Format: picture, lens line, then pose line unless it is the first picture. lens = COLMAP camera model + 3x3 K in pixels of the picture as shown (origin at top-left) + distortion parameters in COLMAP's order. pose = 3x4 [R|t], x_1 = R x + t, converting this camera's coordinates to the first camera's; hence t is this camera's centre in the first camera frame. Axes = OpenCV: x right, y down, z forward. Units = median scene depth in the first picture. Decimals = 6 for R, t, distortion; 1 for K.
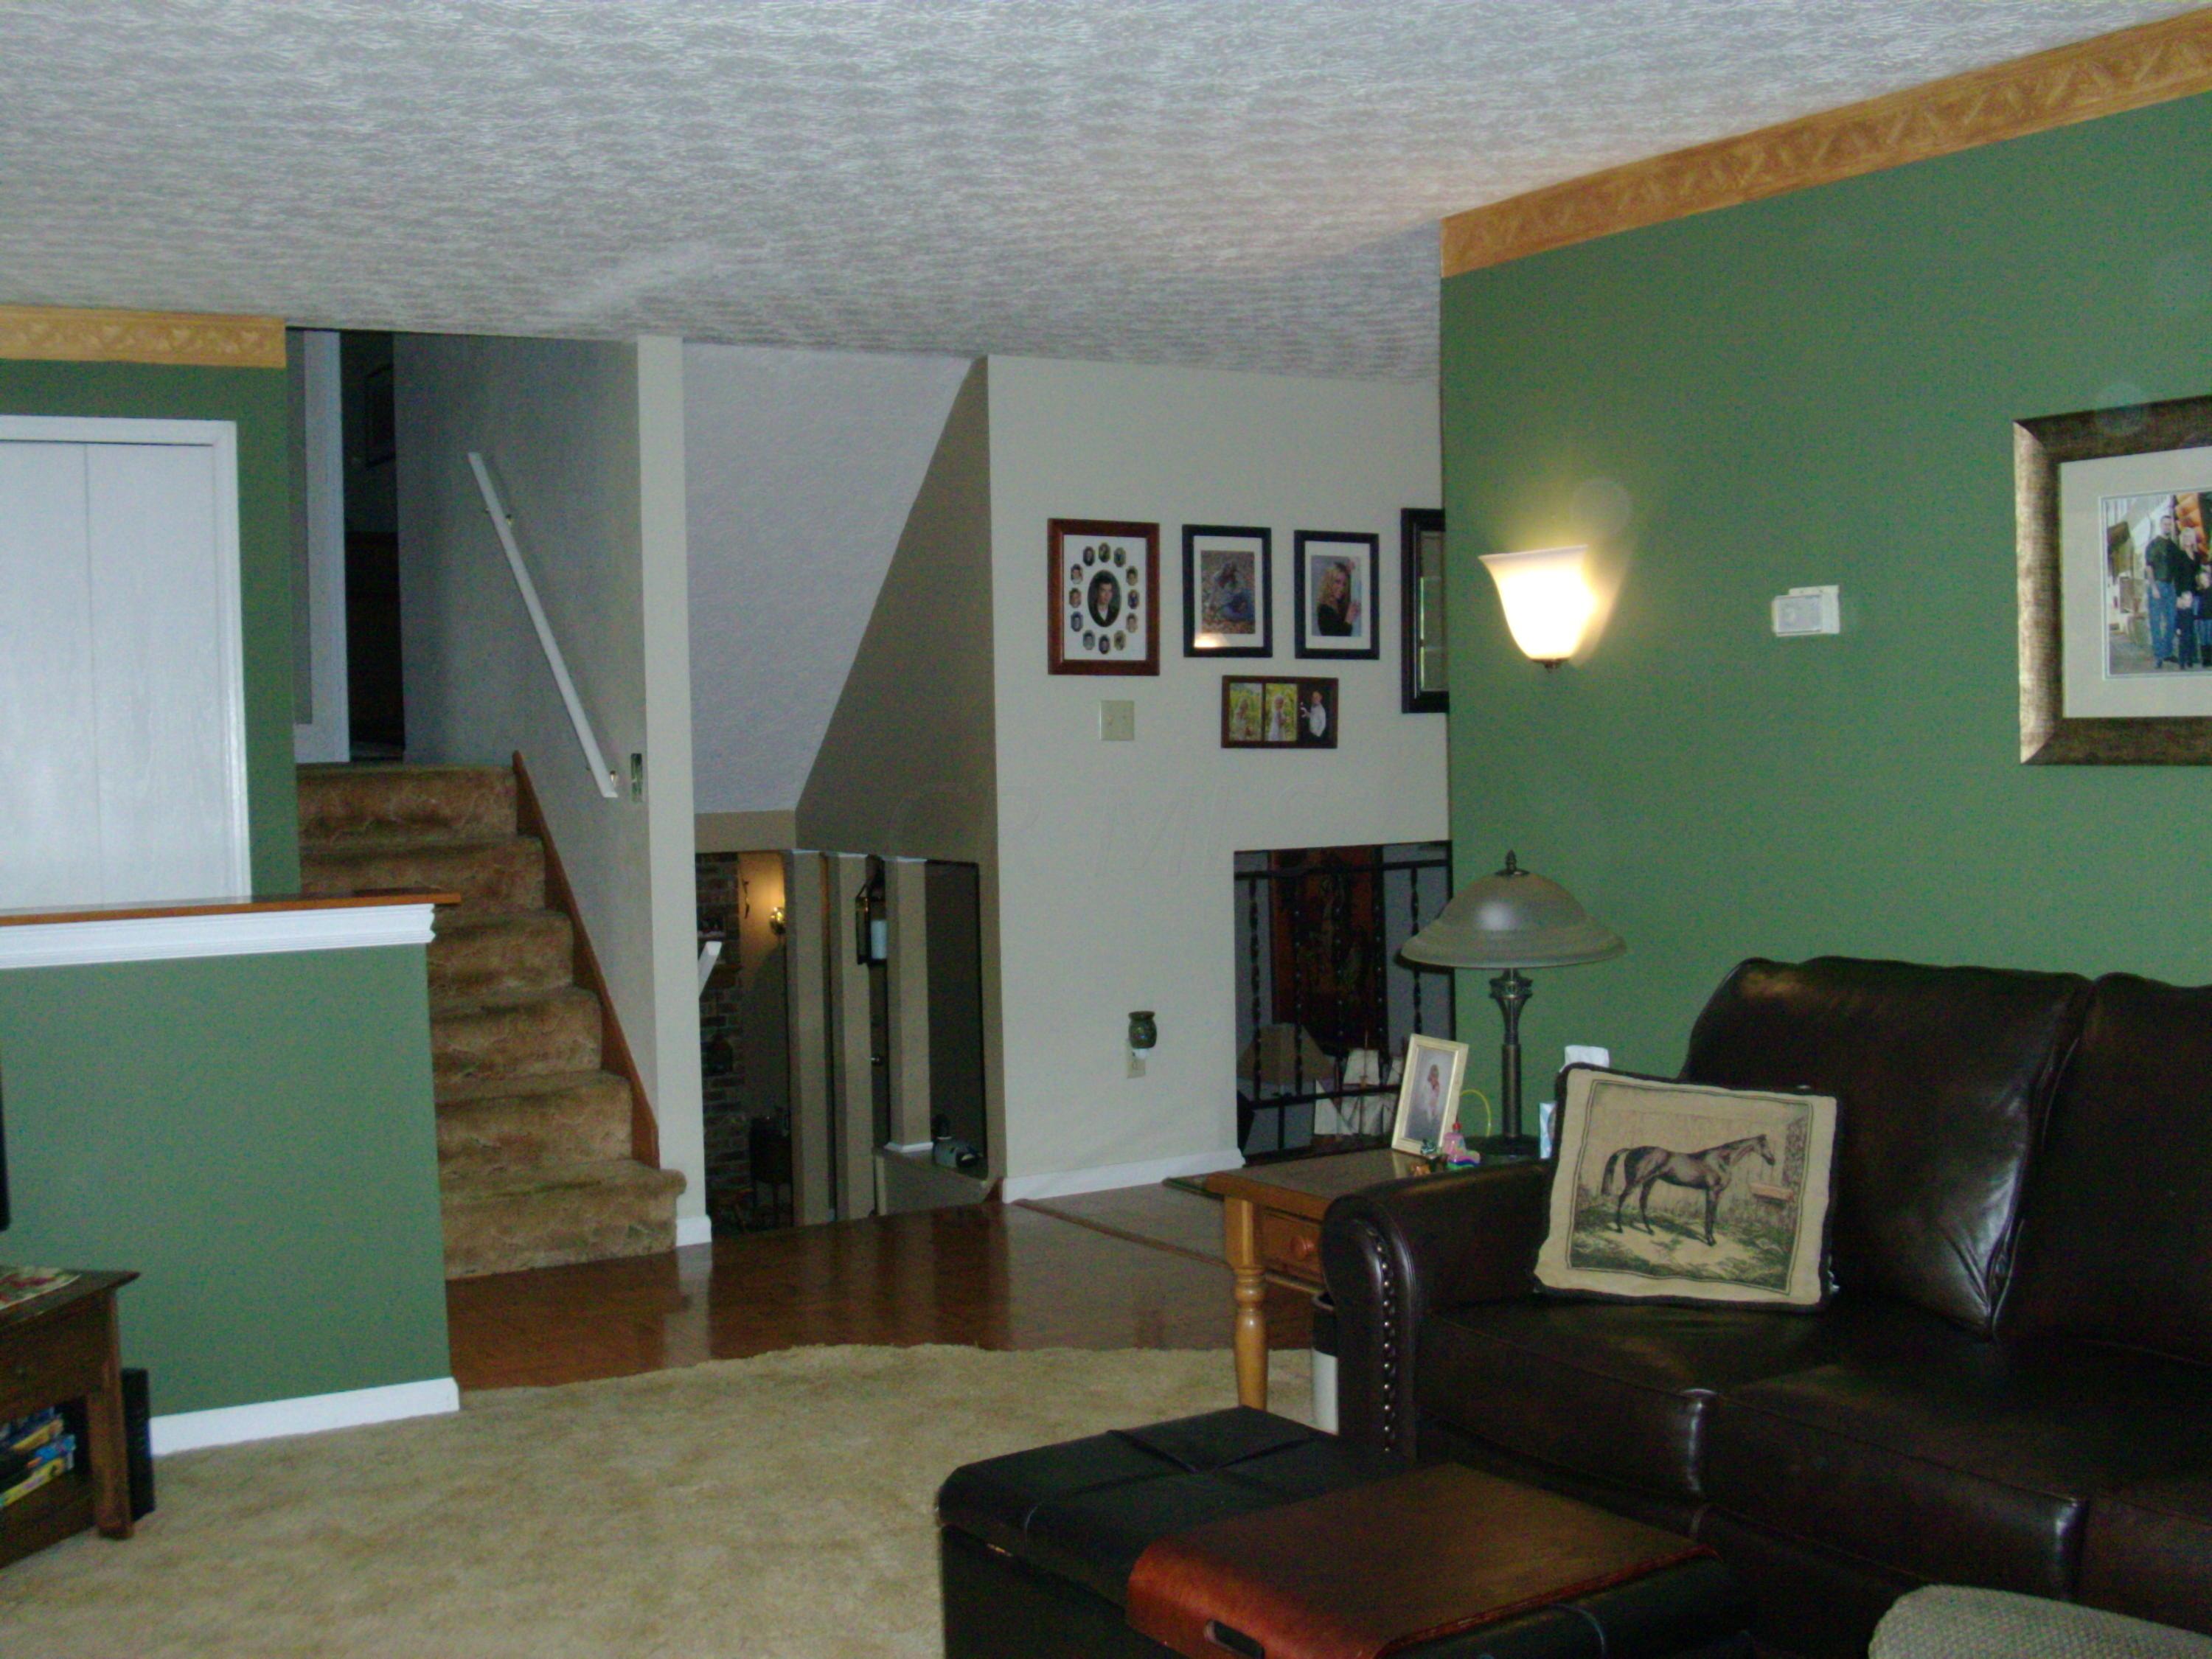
lens RADIAL K [[2560.7, 0, 1091.9], [0, 2560.7, 830.9], [0, 0, 1]] dist [-0.138939, 0.047087]
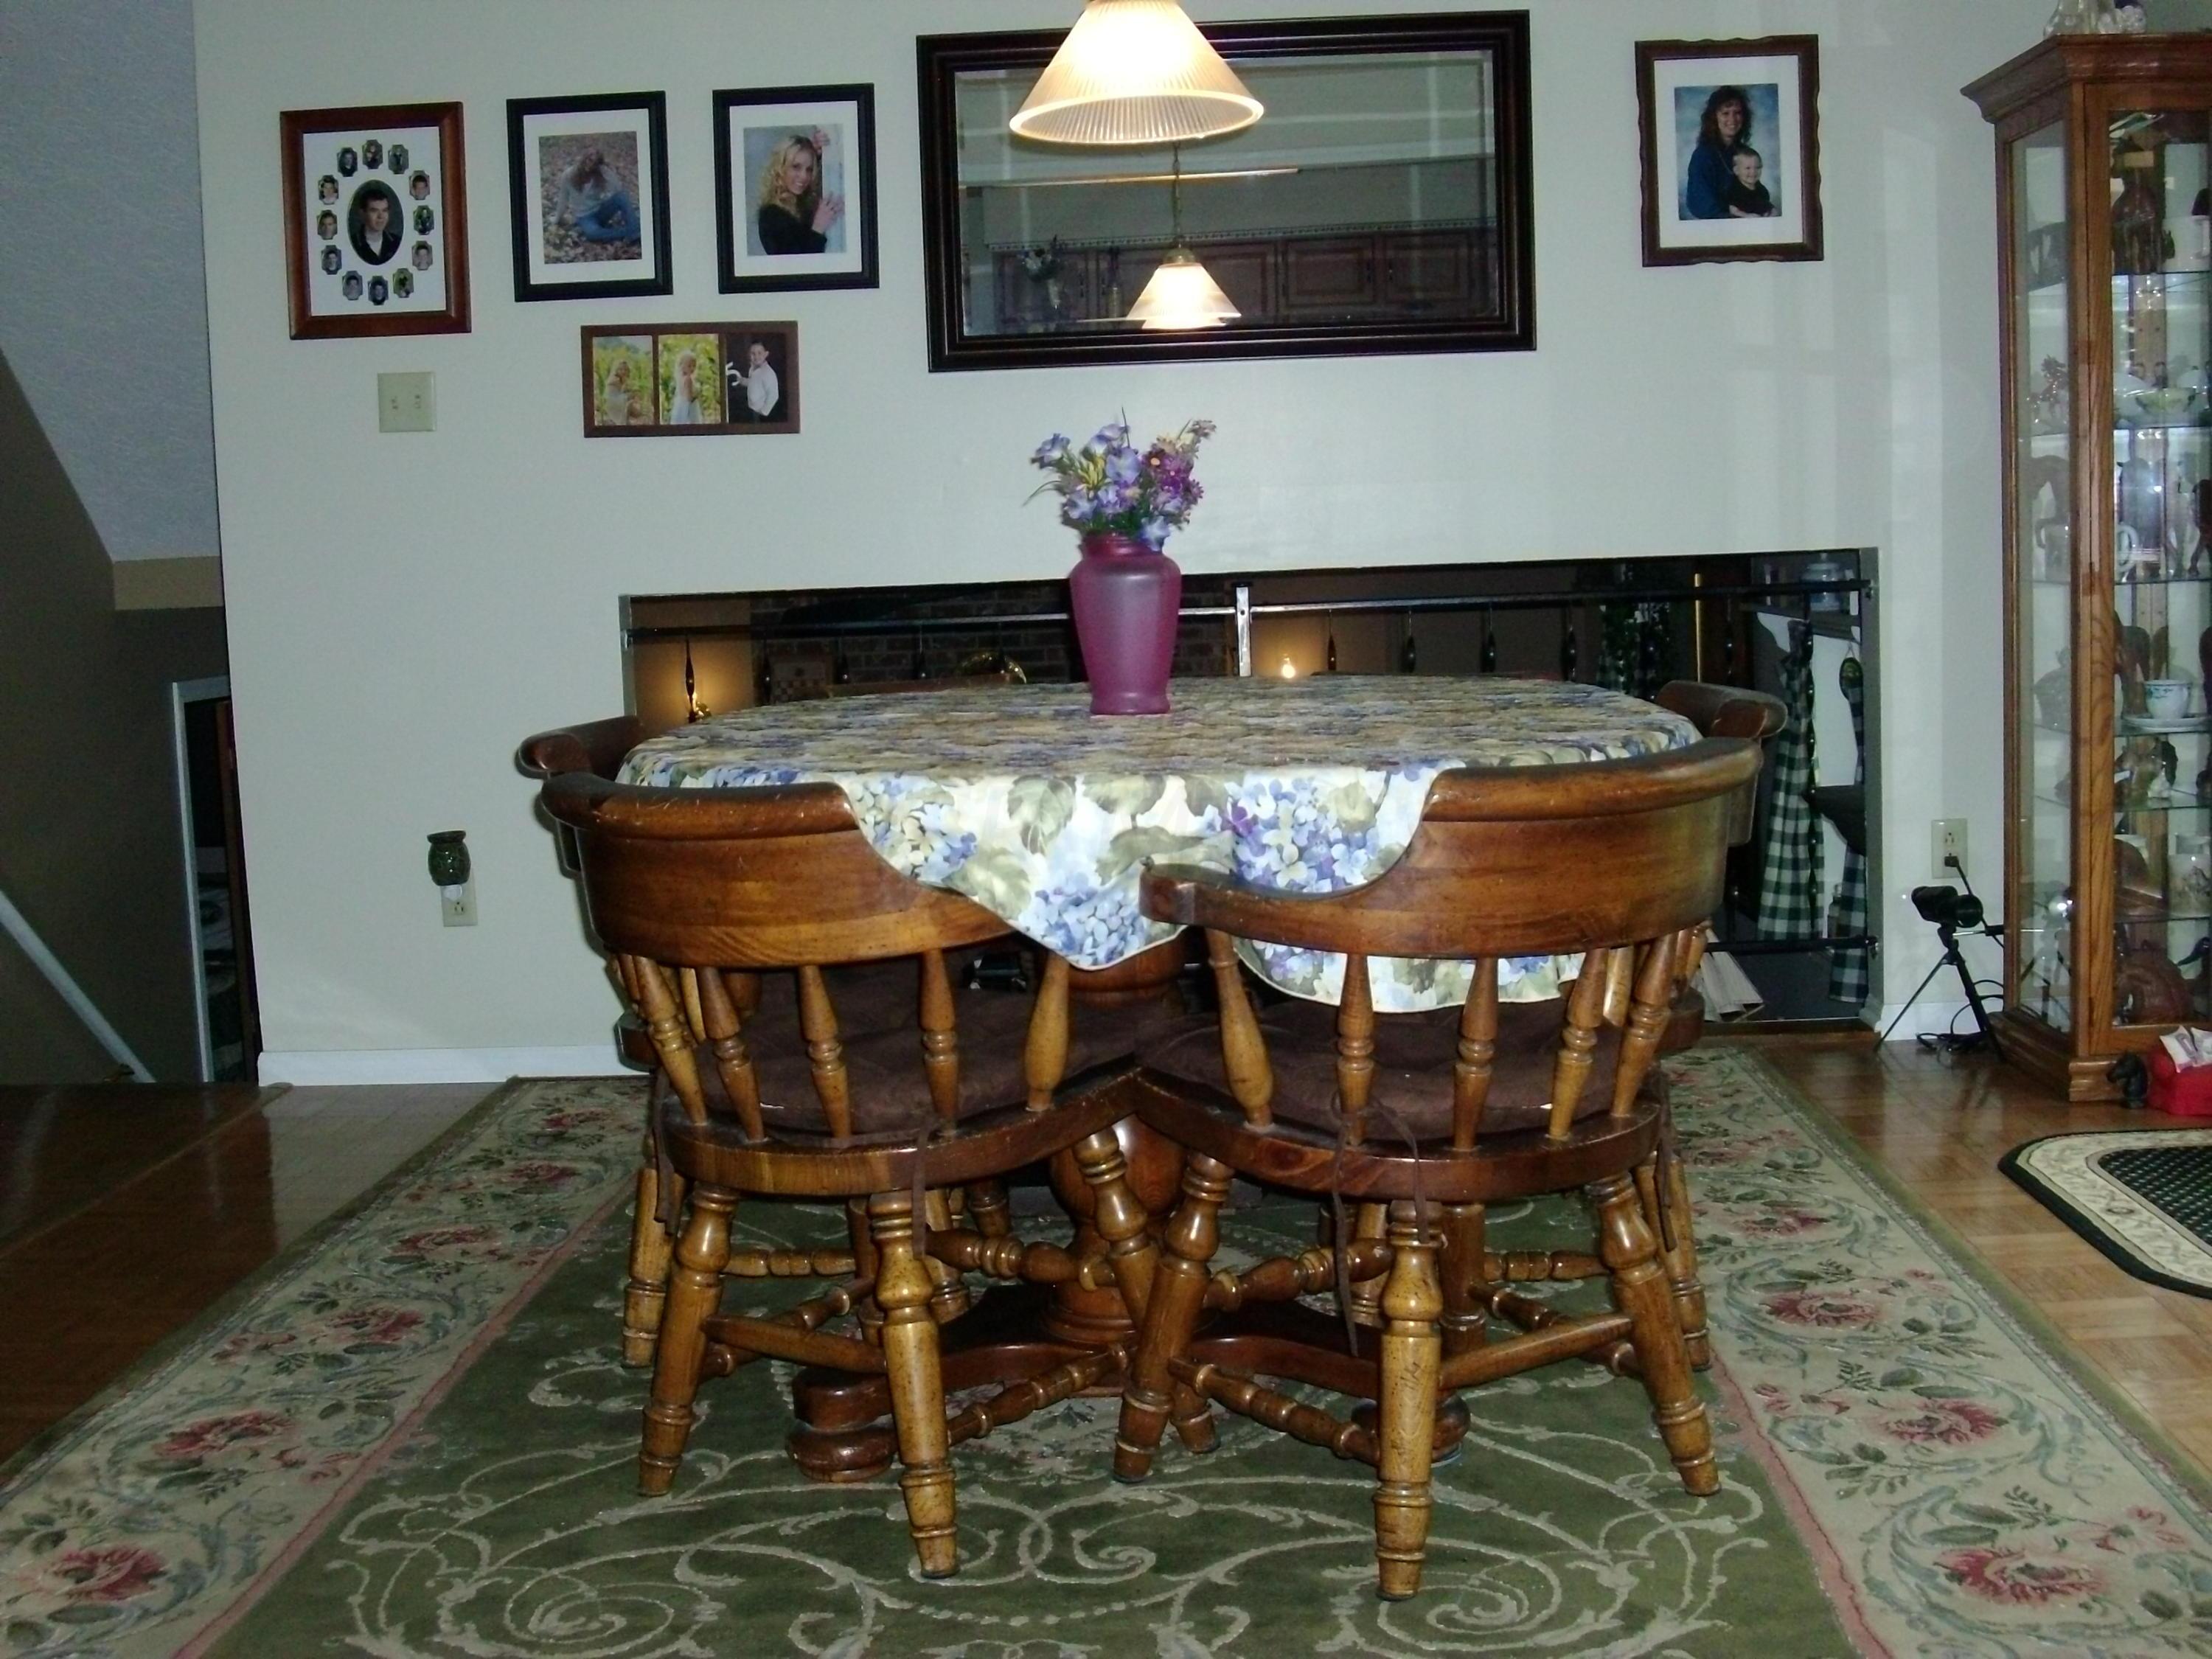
lens RADIAL K [[2560.7, 0, 1091.9], [0, 2560.7, 830.9], [0, 0, 1]] dist [-0.138939, 0.047087]
pose [[0.832653, 0.057106, -0.550843, 0.522600], [-0.001051, 0.994830, 0.101547, 0.001616], [0.553794, -0.083975, 0.828408, 0.524306]]
